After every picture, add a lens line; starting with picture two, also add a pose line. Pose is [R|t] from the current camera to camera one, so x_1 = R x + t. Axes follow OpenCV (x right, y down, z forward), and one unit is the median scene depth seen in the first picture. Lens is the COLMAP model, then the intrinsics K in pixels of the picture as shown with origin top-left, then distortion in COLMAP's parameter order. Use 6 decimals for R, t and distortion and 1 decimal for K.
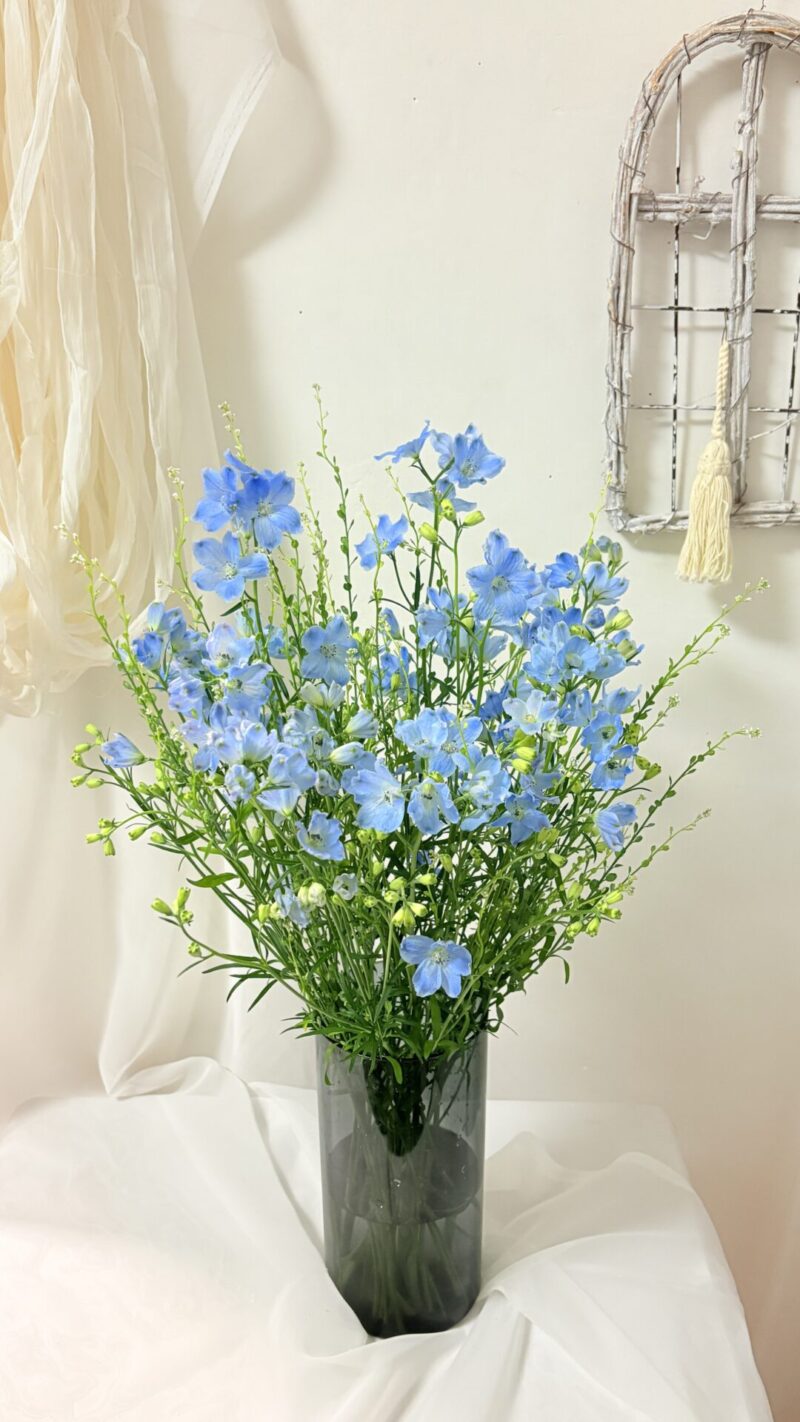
lens RADIAL K [[1366.7, 0, 400.0], [0, 1366.7, 711.0], [0, 0, 1]] dist [-0.039549, 0.008180]
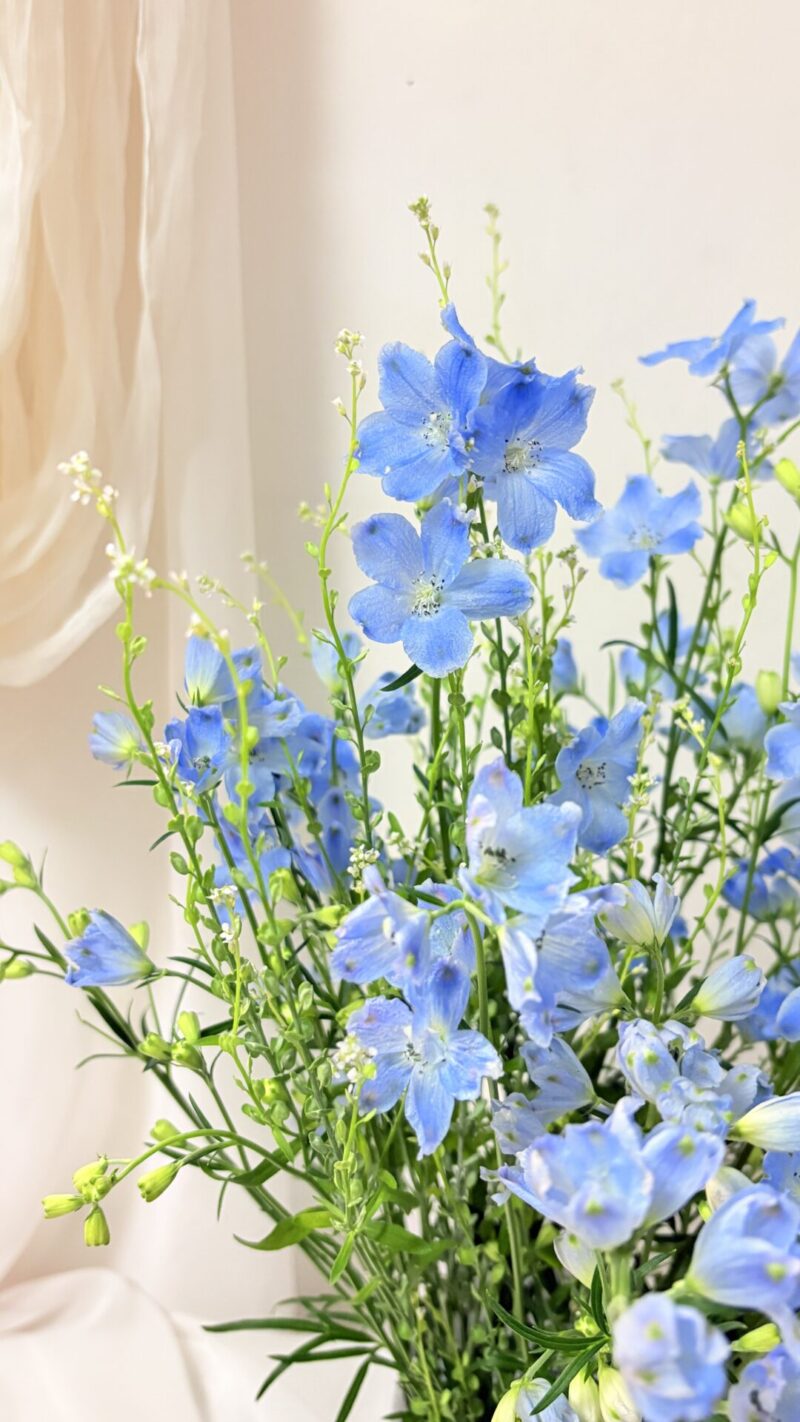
lens RADIAL K [[1366.7, 0, 400.0], [0, 1366.7, 711.0], [0, 0, 1]] dist [-0.039549, 0.008180]
pose [[0.985428, 0.067023, 0.156330, -0.194807], [-0.076912, 0.995345, 0.058082, -0.089821], [-0.151710, -0.069260, 0.985996, 0.576854]]
